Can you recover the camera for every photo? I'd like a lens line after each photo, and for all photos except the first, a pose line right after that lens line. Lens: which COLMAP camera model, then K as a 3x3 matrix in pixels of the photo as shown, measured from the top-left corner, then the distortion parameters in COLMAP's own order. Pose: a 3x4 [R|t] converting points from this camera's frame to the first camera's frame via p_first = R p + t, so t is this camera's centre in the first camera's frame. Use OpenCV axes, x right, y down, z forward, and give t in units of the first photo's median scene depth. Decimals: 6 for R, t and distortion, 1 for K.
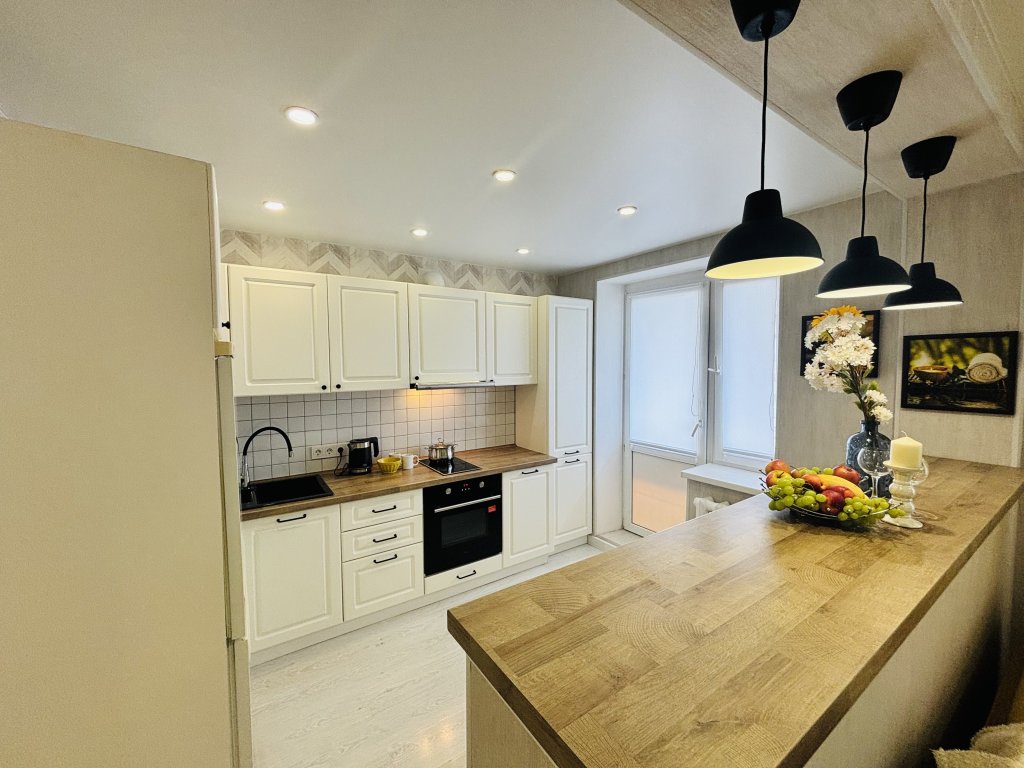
lens RADIAL K [[410.3, 0, 512.0], [0, 410.3, 384.0], [0, 0, 1]] dist [0.002439, 0.000015]
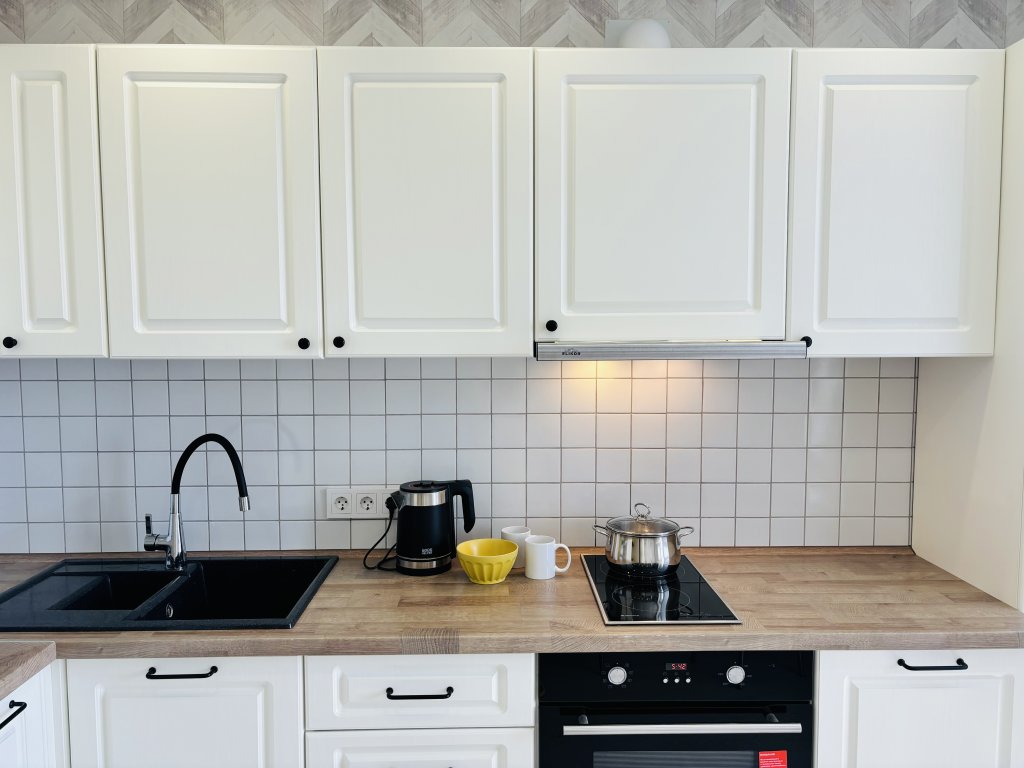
lens RADIAL K [[773.5, 0, 512.0], [0, 773.5, 384.0], [0, 0, 1]] dist [0.043570, -0.053101]
pose [[0.838595, 0.045136, -0.542882, 0.097719], [-0.032369, 0.998929, 0.033051, 0.014598], [0.543793, -0.010144, 0.839158, 0.447659]]
